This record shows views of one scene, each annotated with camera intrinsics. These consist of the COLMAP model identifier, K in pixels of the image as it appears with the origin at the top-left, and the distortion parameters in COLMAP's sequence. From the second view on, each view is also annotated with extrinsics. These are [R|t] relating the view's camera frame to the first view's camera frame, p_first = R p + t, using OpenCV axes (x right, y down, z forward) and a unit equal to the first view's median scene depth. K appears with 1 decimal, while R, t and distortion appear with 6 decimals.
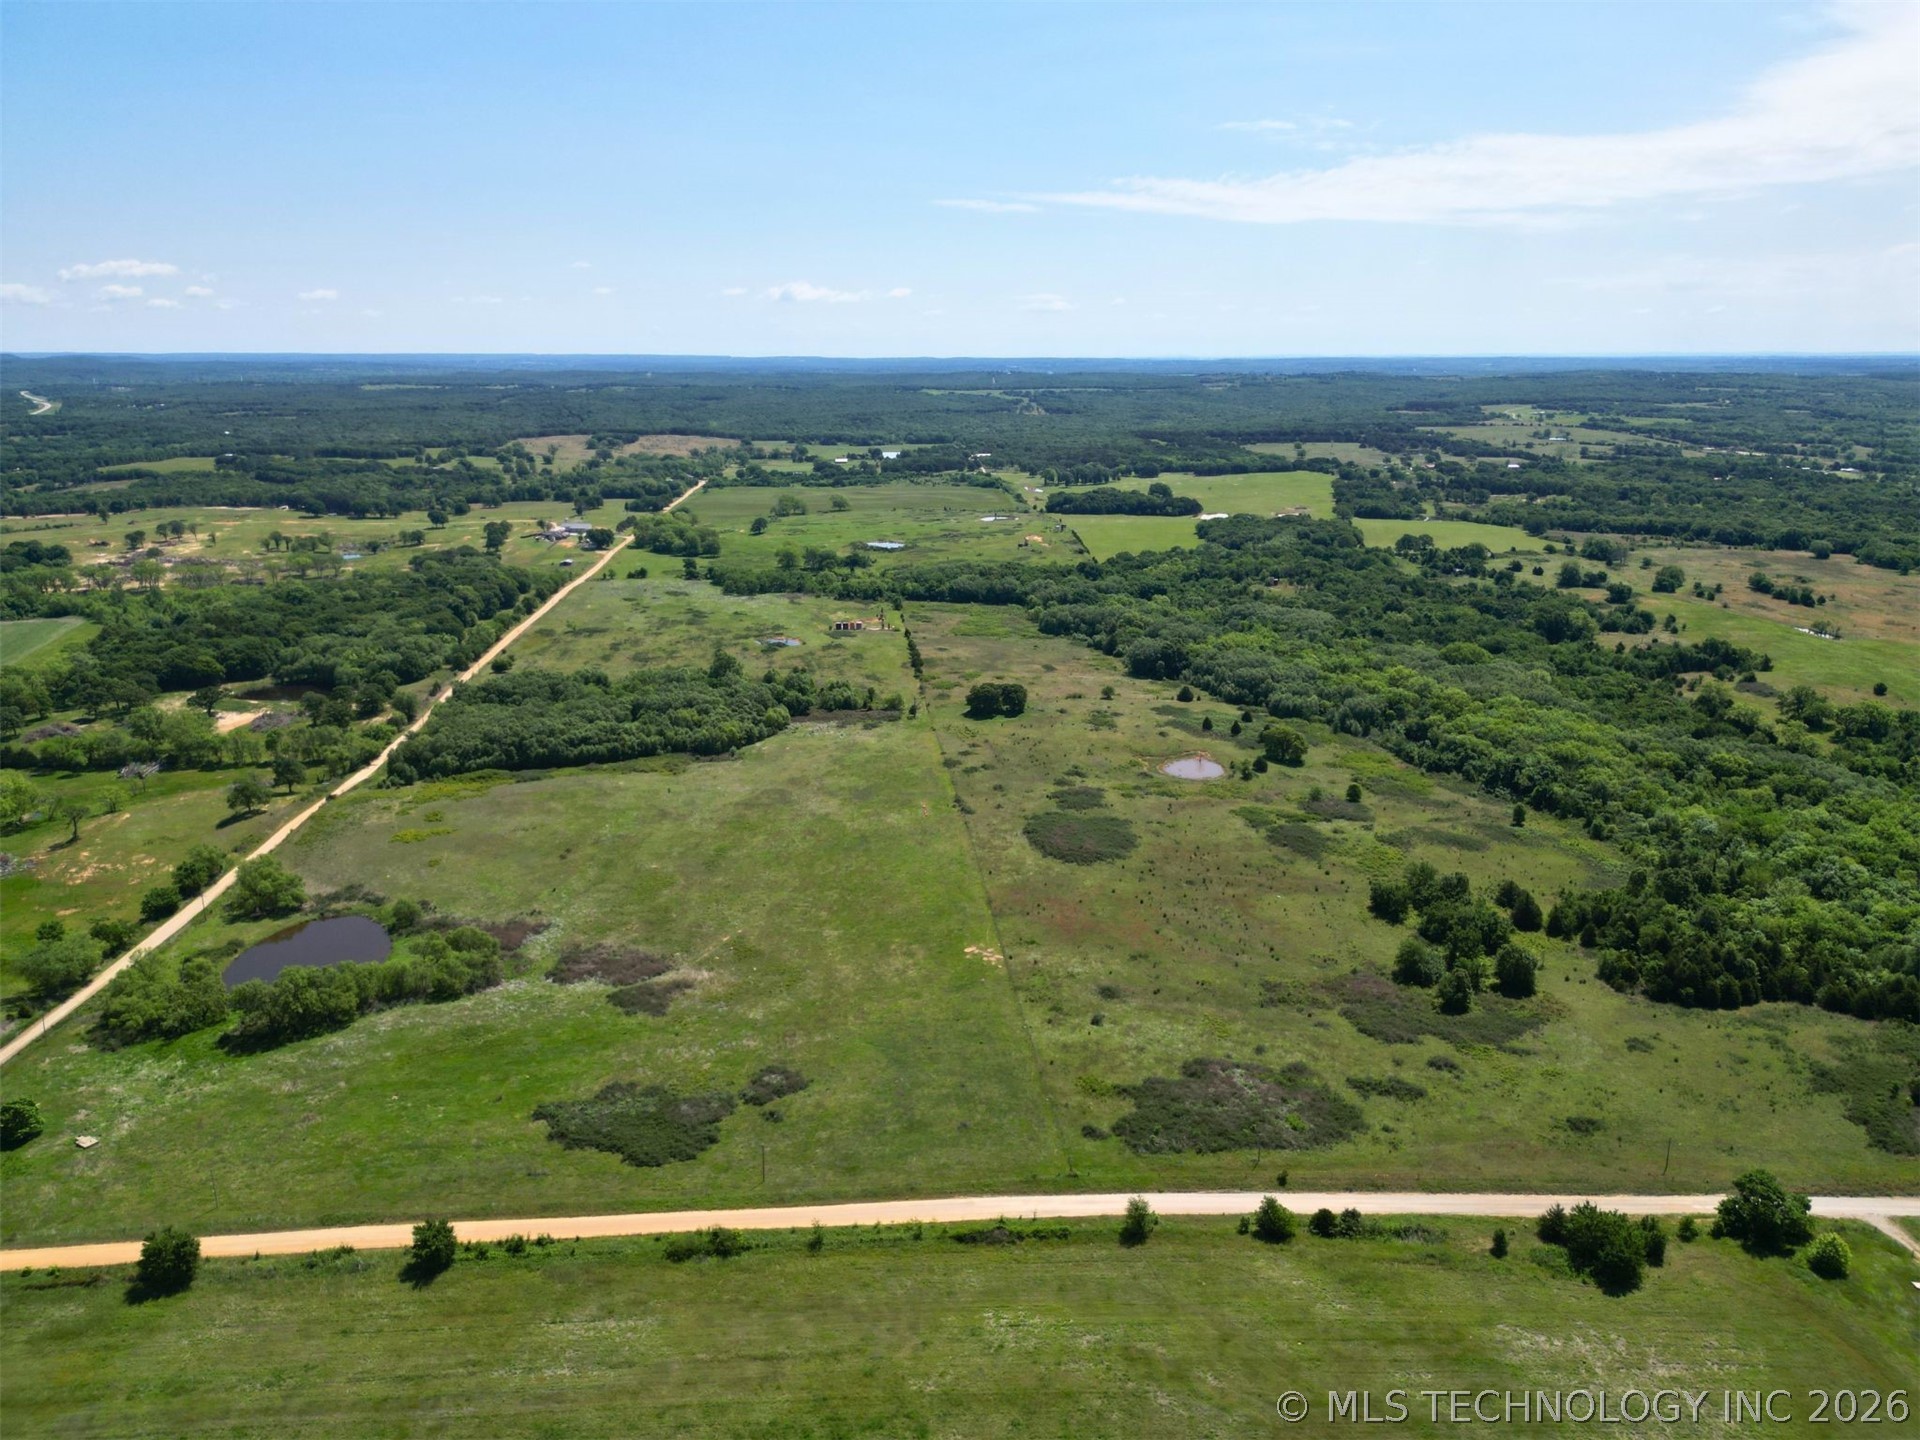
lens RADIAL K [[1353.2, 0, 907.9], [0, 1353.2, 723.1], [0, 0, 1]] dist [0.068544, -0.064307]
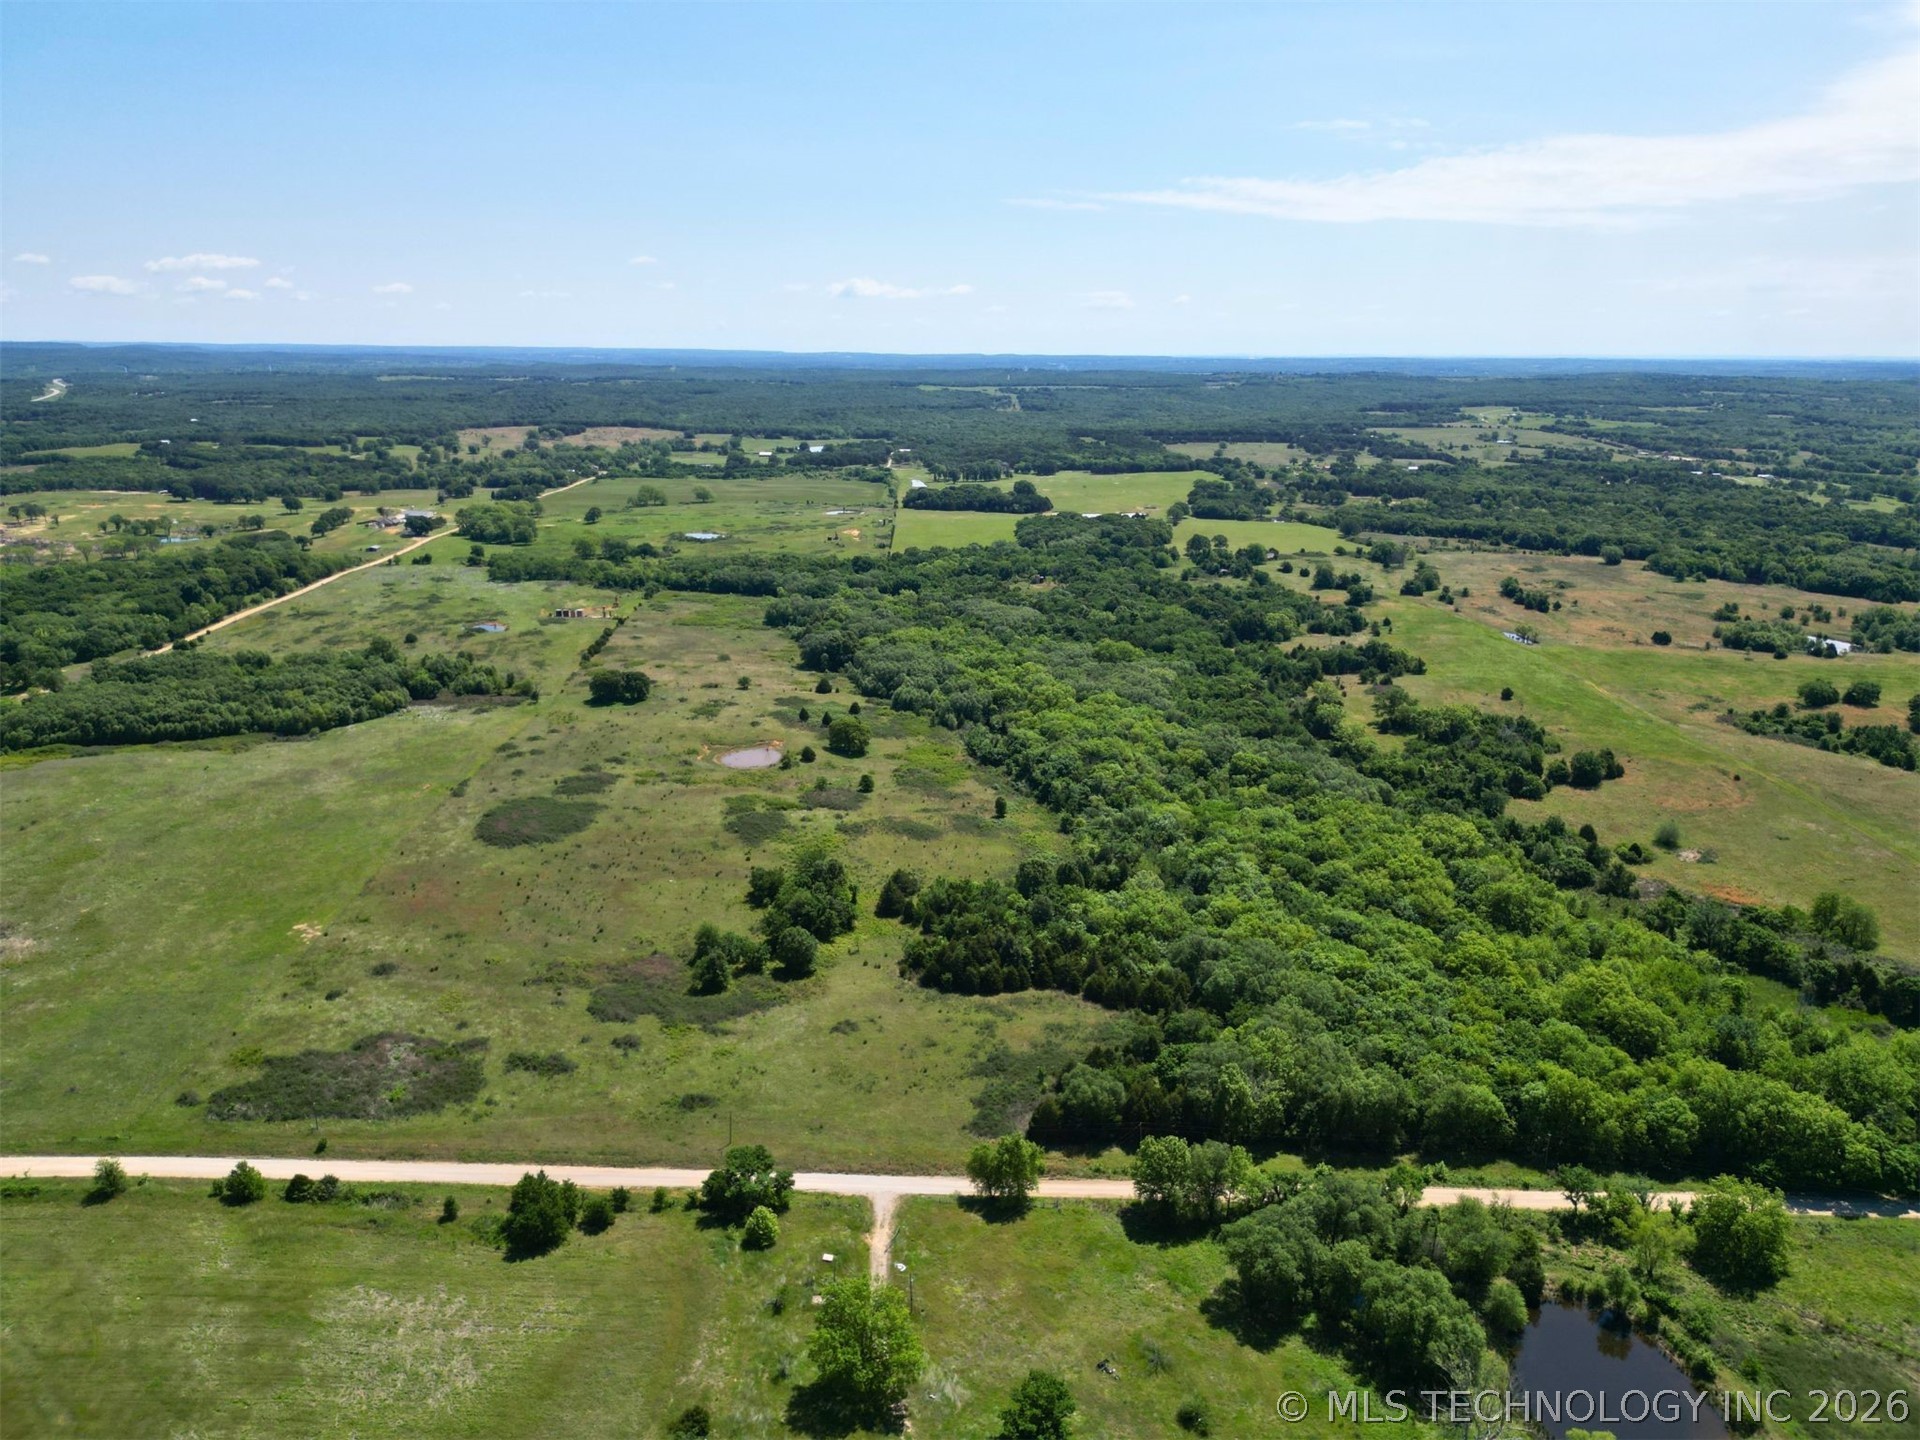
lens RADIAL K [[1335.7, 0, 991.3], [0, 1335.7, 720.0], [0, 0, 1]] dist [0.066628, -0.058627]
pose [[0.998897, 0.019647, -0.042646, 0.247880], [-0.019482, 0.999801, 0.004290, -0.001538], [0.042721, -0.003455, 0.999081, -0.002102]]
